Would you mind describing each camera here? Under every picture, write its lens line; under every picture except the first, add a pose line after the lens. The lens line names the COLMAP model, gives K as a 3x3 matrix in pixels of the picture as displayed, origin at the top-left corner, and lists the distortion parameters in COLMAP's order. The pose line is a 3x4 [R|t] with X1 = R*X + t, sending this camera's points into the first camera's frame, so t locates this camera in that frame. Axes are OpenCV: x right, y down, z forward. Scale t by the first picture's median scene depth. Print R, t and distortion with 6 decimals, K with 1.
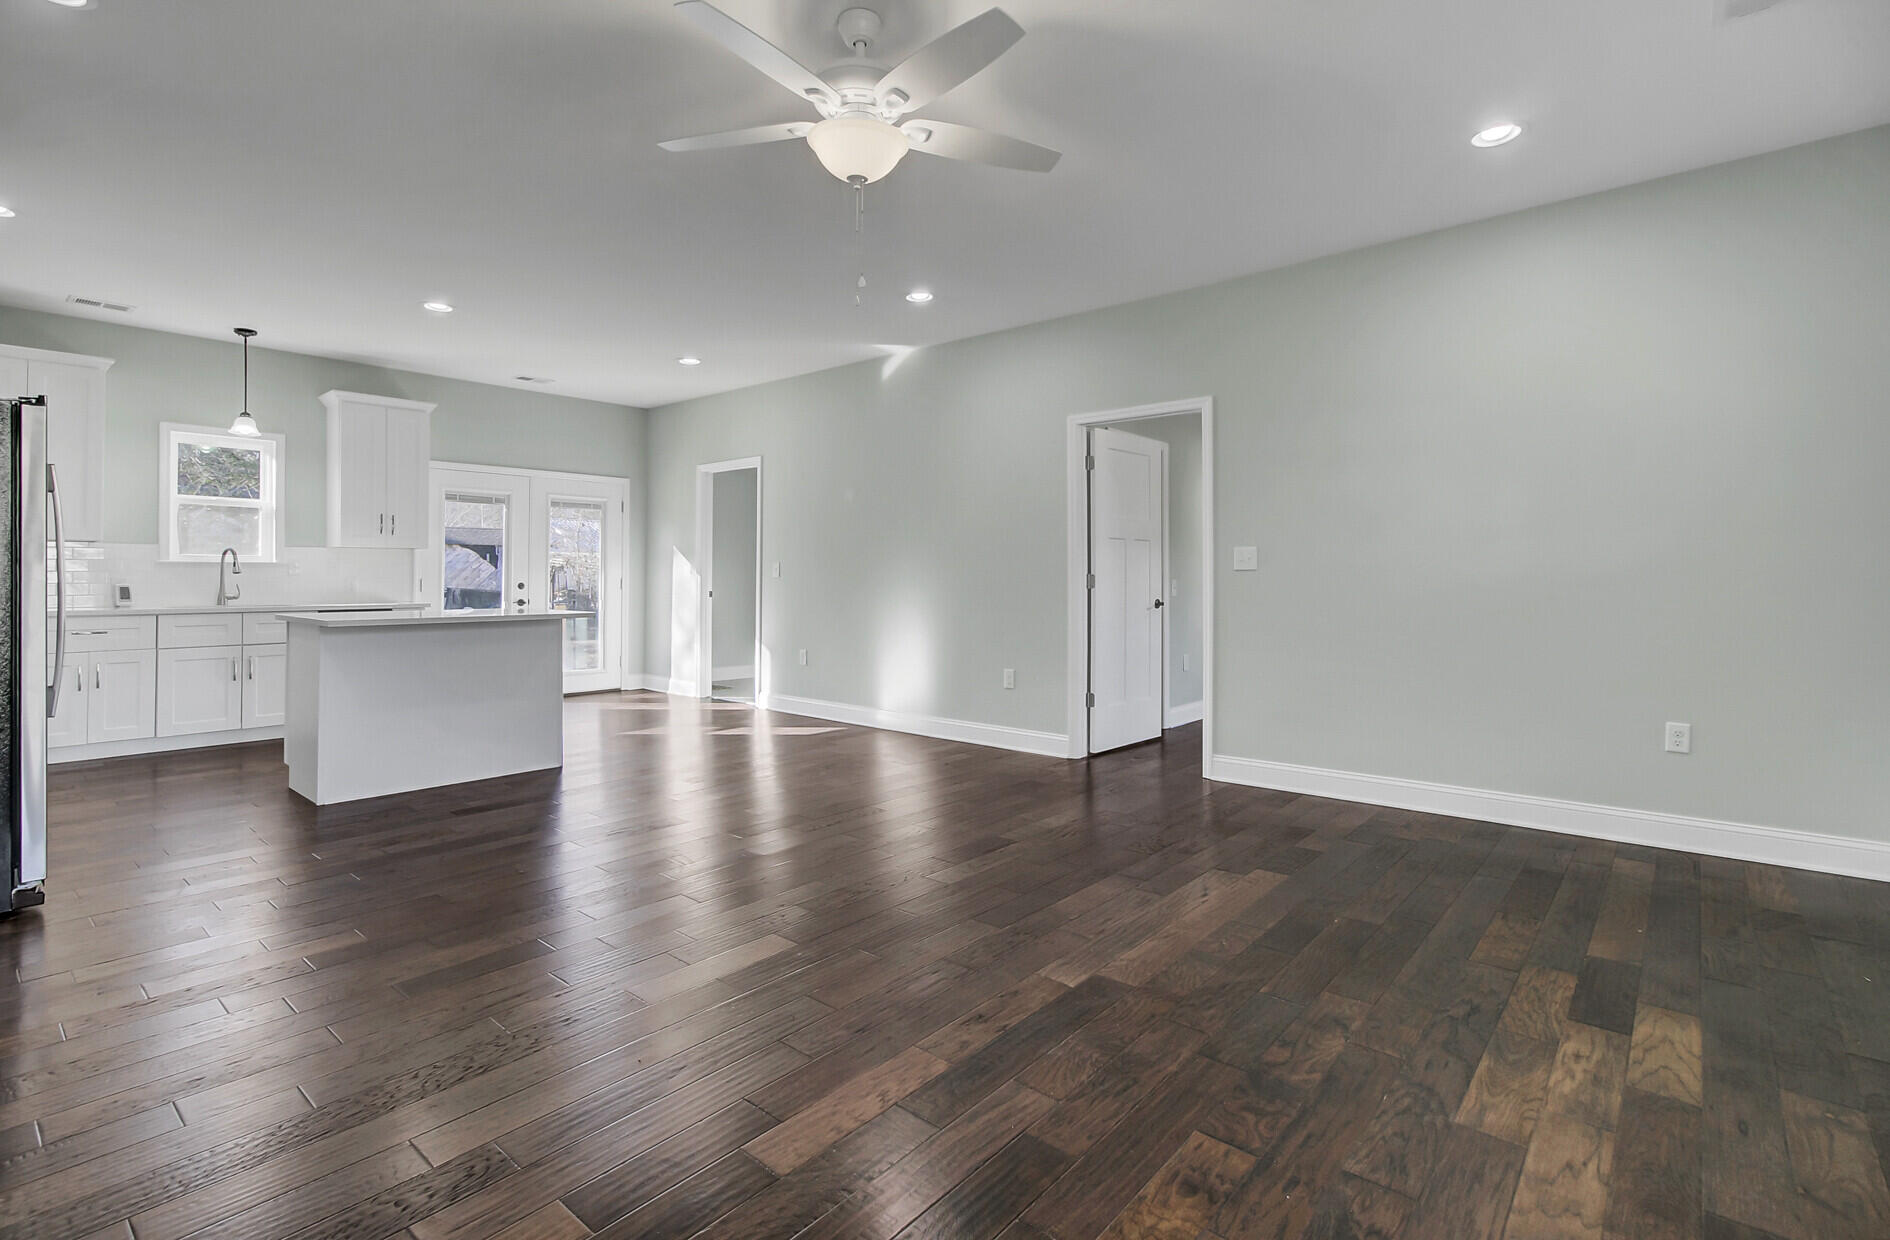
lens RADIAL K [[884.5, 0, 920.5], [0, 884.5, 587.3], [0, 0, 1]] dist [-0.003506, -0.001508]
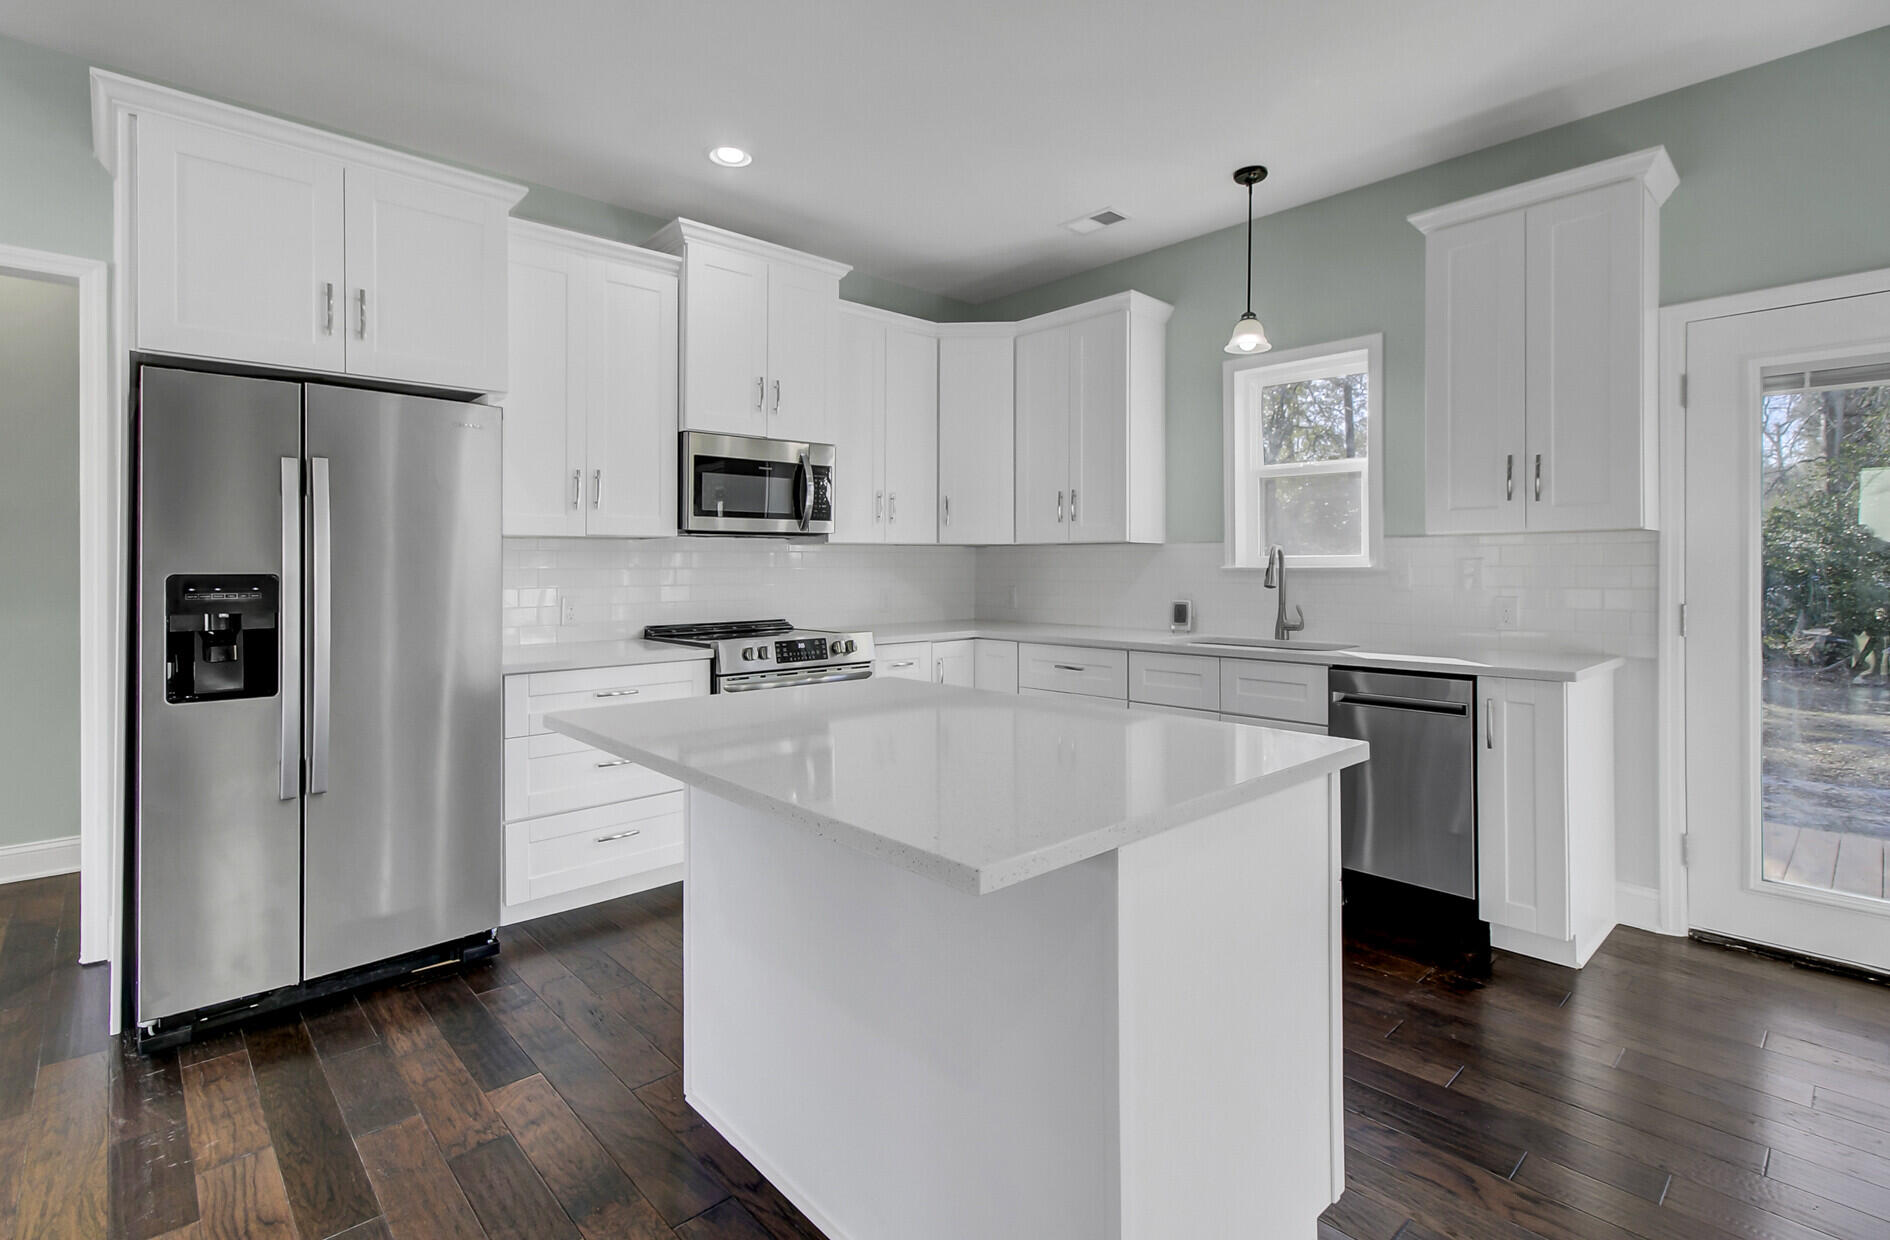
lens RADIAL K [[899.3, 0, 928.0], [0, 899.3, 565.0], [0, 0, 1]] dist [-0.000295, 0.000283]
pose [[-0.108083, -0.003263, -0.994137, -0.353479], [-0.008597, 0.999960, -0.002347, -0.065476], [0.994105, 0.008293, -0.108107, 1.982511]]
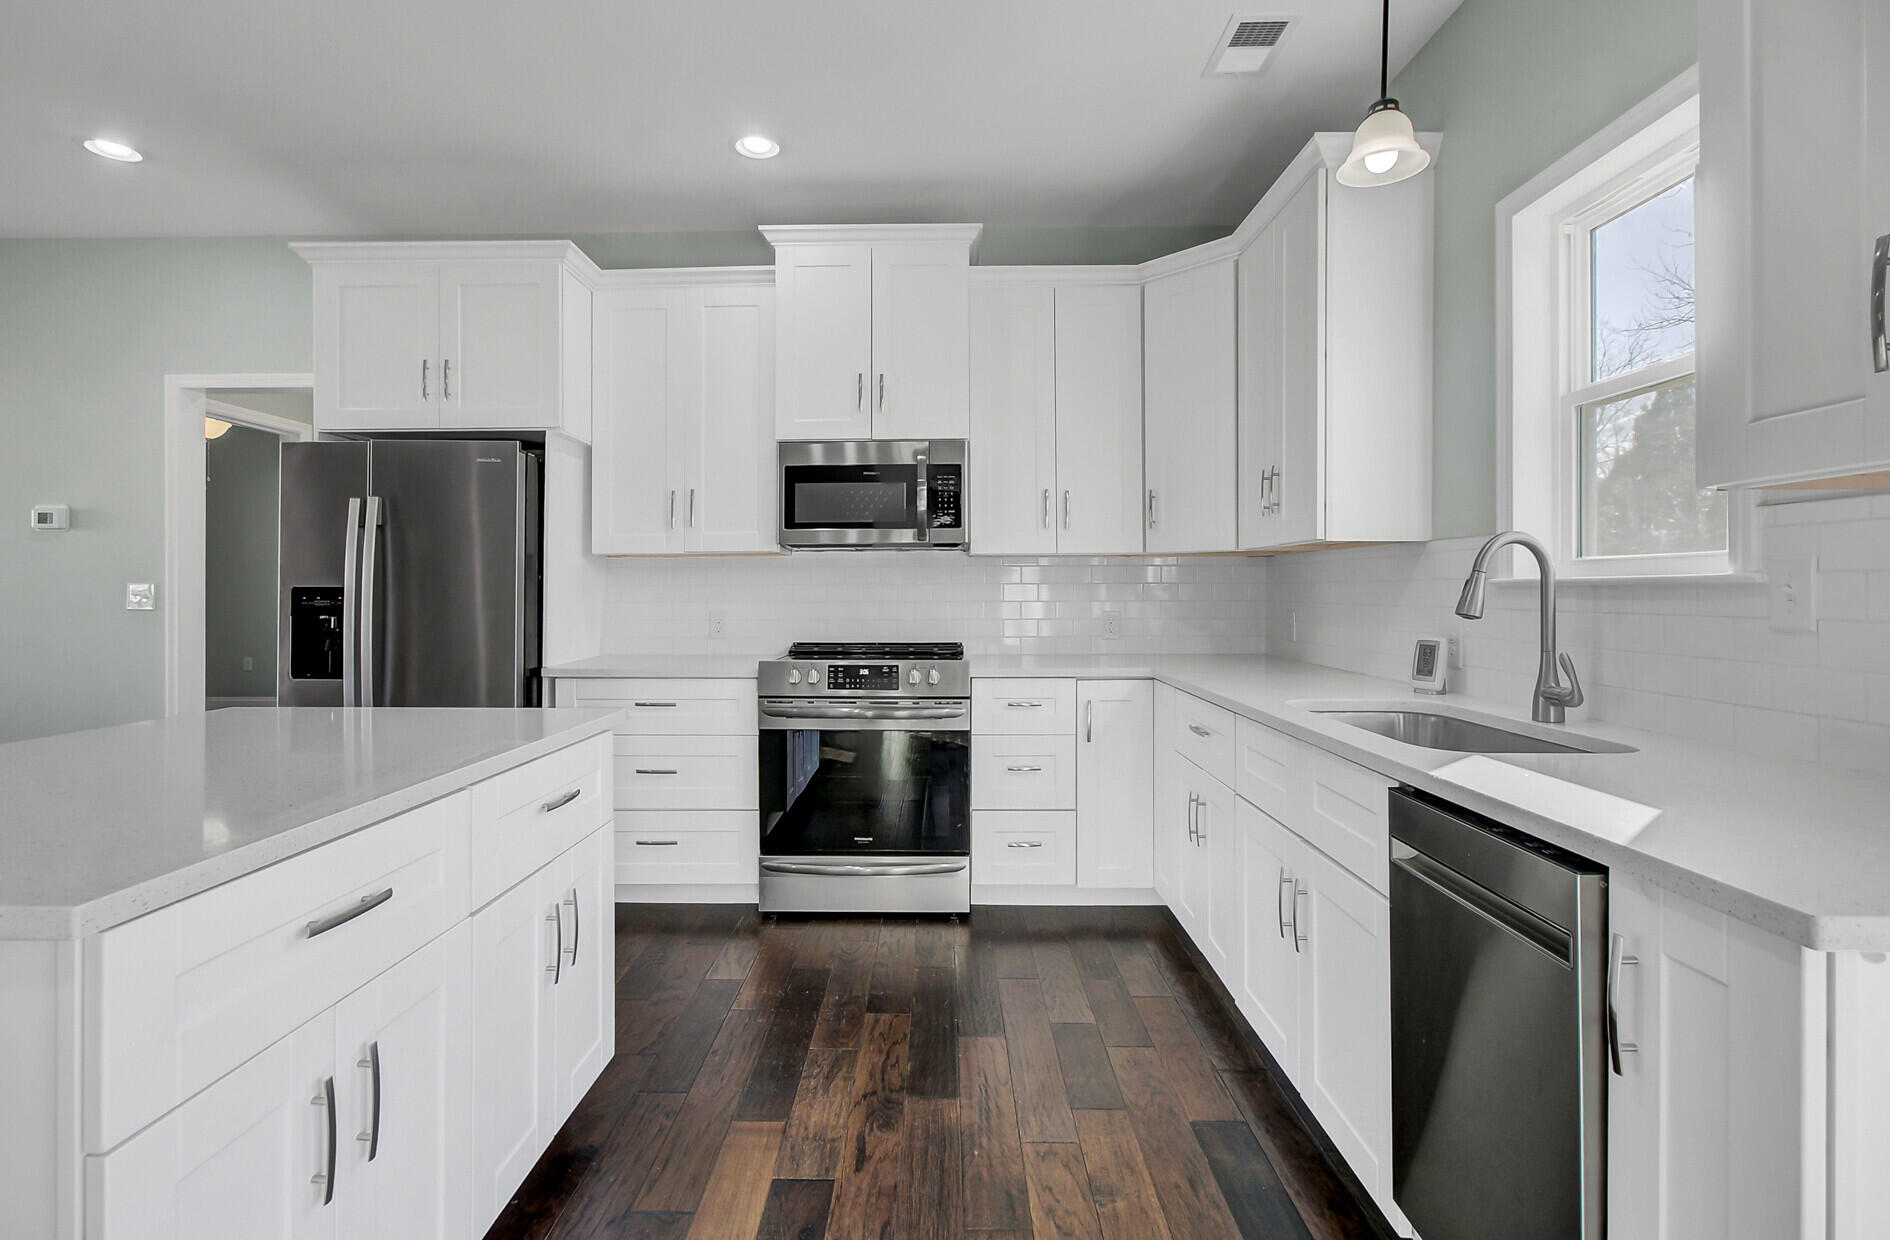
lens RADIAL K [[883.5, 0, 920.7], [0, 883.5, 592.2], [0, 0, 1]] dist [-0.035911, 0.034661]
pose [[-0.764756, 0.000255, -0.644320, -1.029260], [-0.006969, 0.999938, 0.008667, -0.061167], [0.644282, 0.011118, -0.764707, 2.631116]]
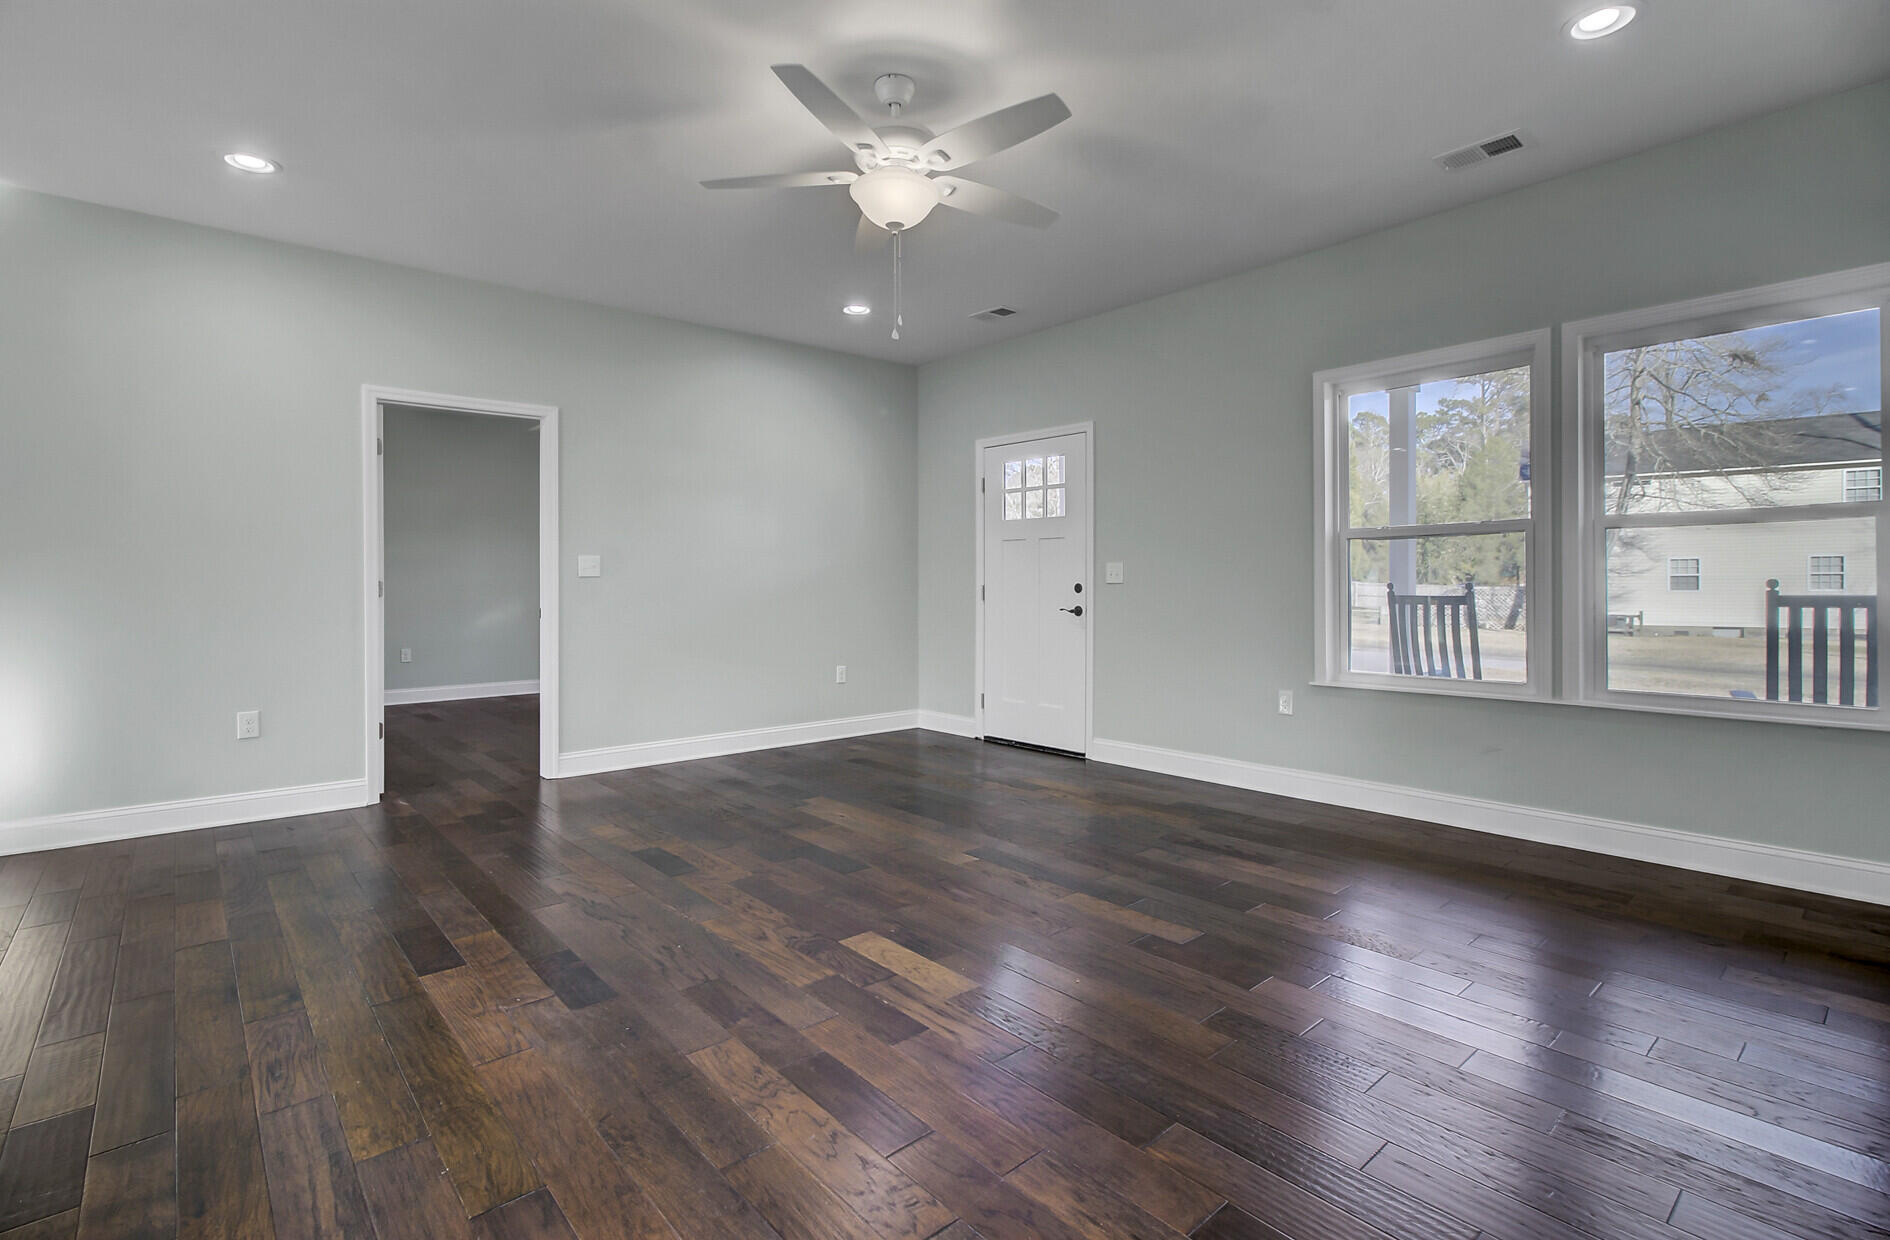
lens RADIAL K [[887.2, 0, 933.6], [0, 887.2, 572.3], [0, 0, 1]] dist [-0.002092, 0.000782]
pose [[0.137850, 0.013034, 0.990367, -1.203283], [0.011838, 0.999820, -0.014806, -0.003246], [-0.990382, 0.013765, 0.137671, 0.797624]]
